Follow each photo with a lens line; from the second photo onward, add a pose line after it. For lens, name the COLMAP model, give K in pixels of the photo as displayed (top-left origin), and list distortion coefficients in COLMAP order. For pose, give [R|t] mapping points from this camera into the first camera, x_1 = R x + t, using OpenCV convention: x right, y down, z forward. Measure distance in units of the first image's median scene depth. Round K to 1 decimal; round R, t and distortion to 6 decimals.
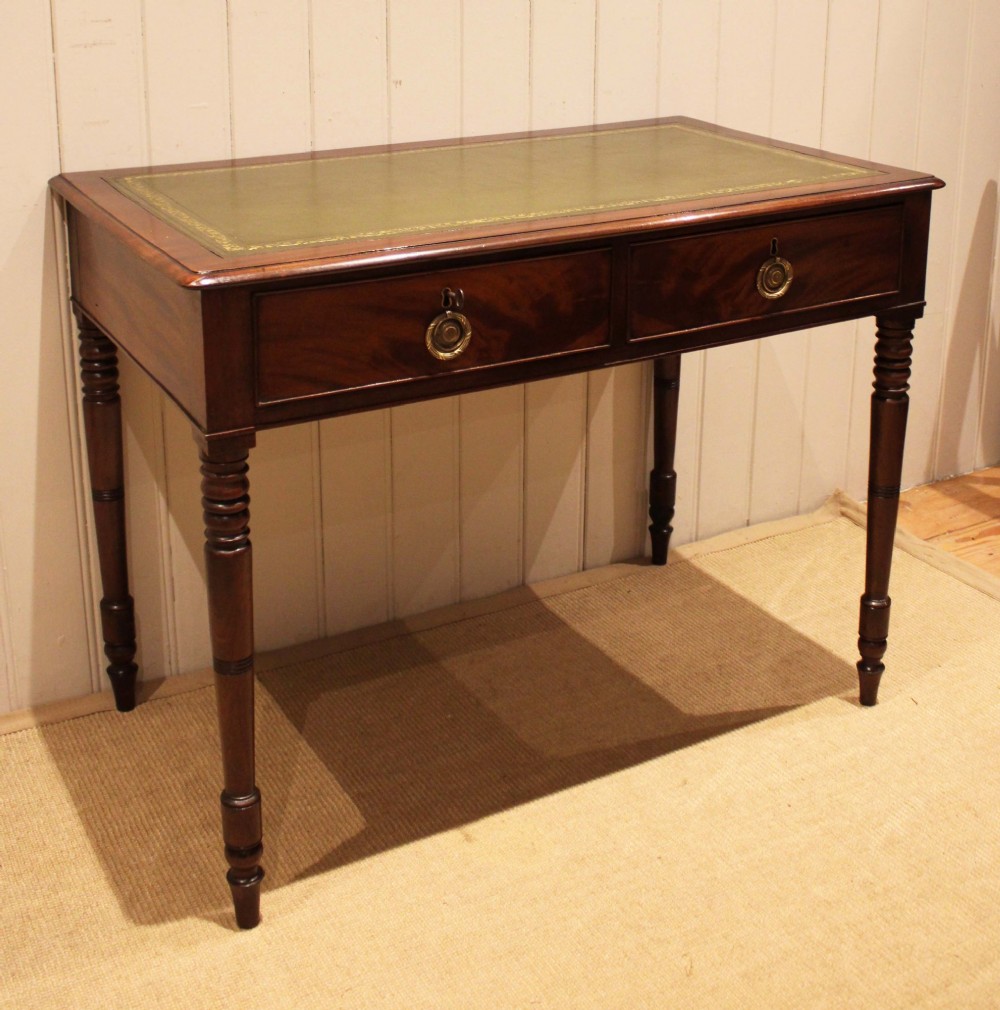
lens RADIAL K [[1492.8, 0, 509.1], [0, 1492.8, 255.2], [0, 0, 1]] dist [-0.090258, 0.000000]
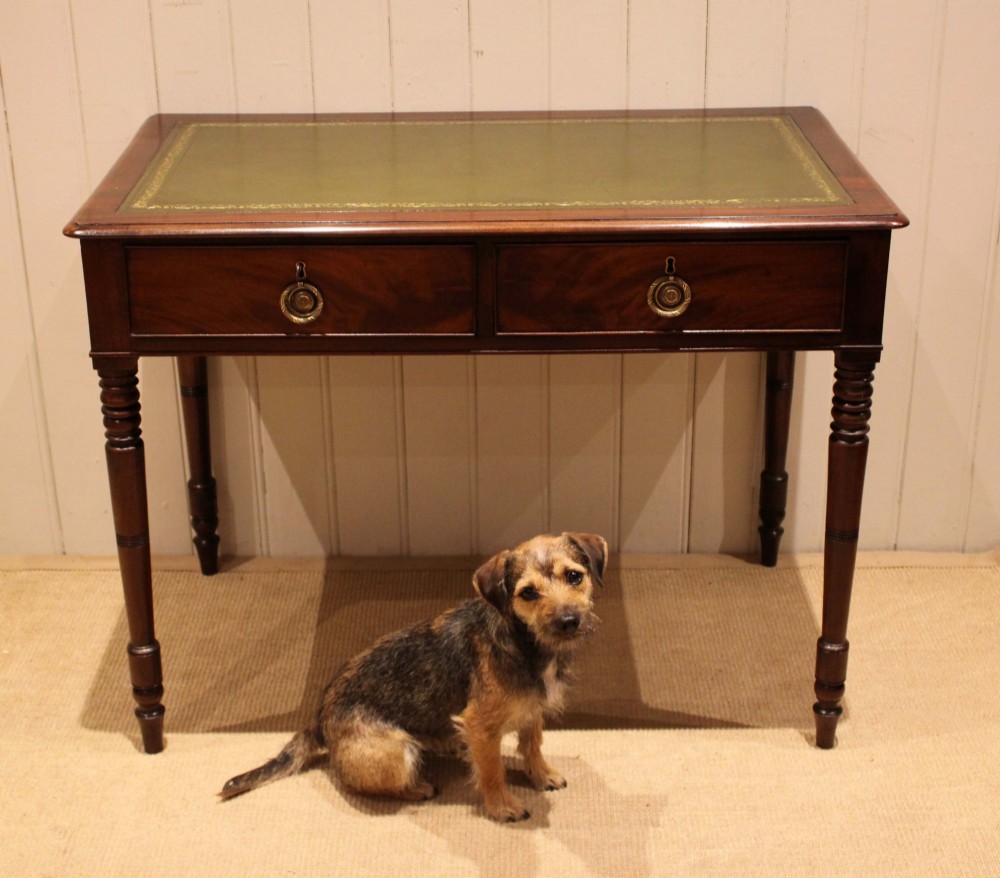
lens RADIAL K [[1697.2, 0, 450.2], [0, 1697.2, 420.4], [0, 0, 1]] dist [-0.089135, 0.000000]
pose [[0.859065, 0.189739, -0.475401, 0.528782], [-0.108419, 0.975136, 0.193273, -0.093371], [0.500253, -0.114492, 0.858277, -0.051764]]
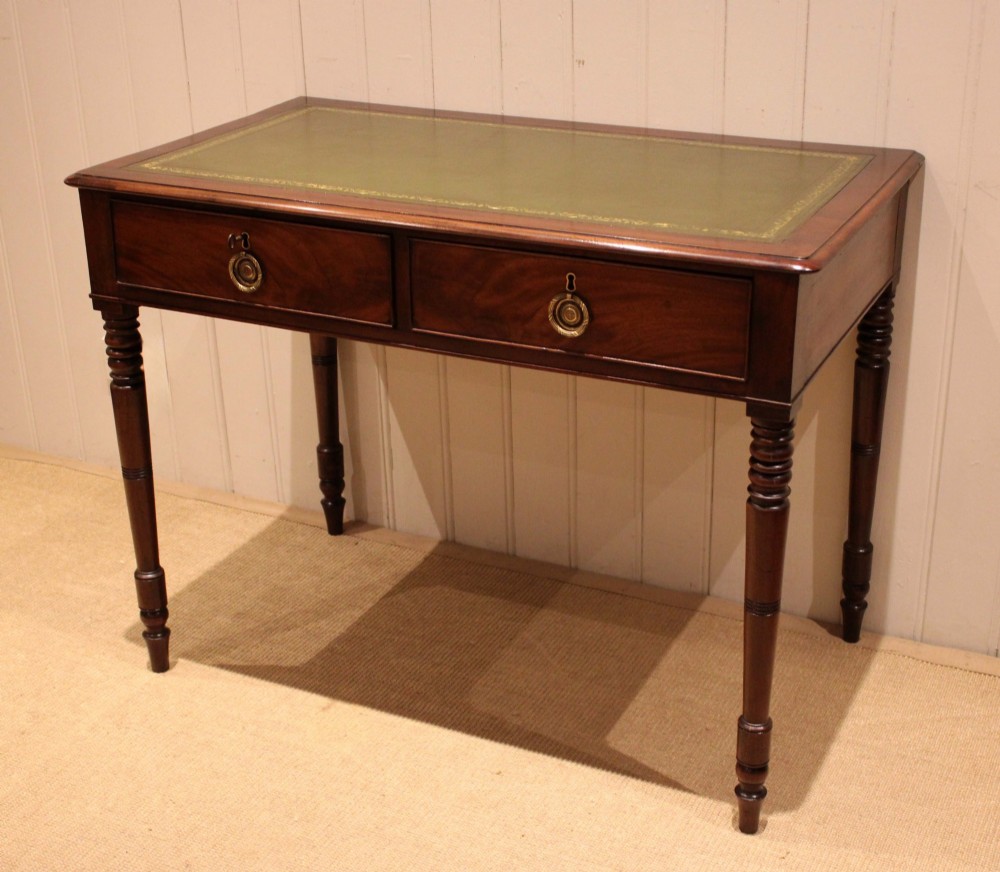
lens RADIAL K [[1551.9, 0, 499.4], [0, 1551.9, 480.1], [0, 0, 1]] dist [-0.076652, 0.000000]
pose [[0.562476, 0.337363, -0.754855, 0.814744], [-0.191581, 0.941302, 0.277935, -0.132419], [0.804311, -0.011716, 0.594092, 0.325116]]
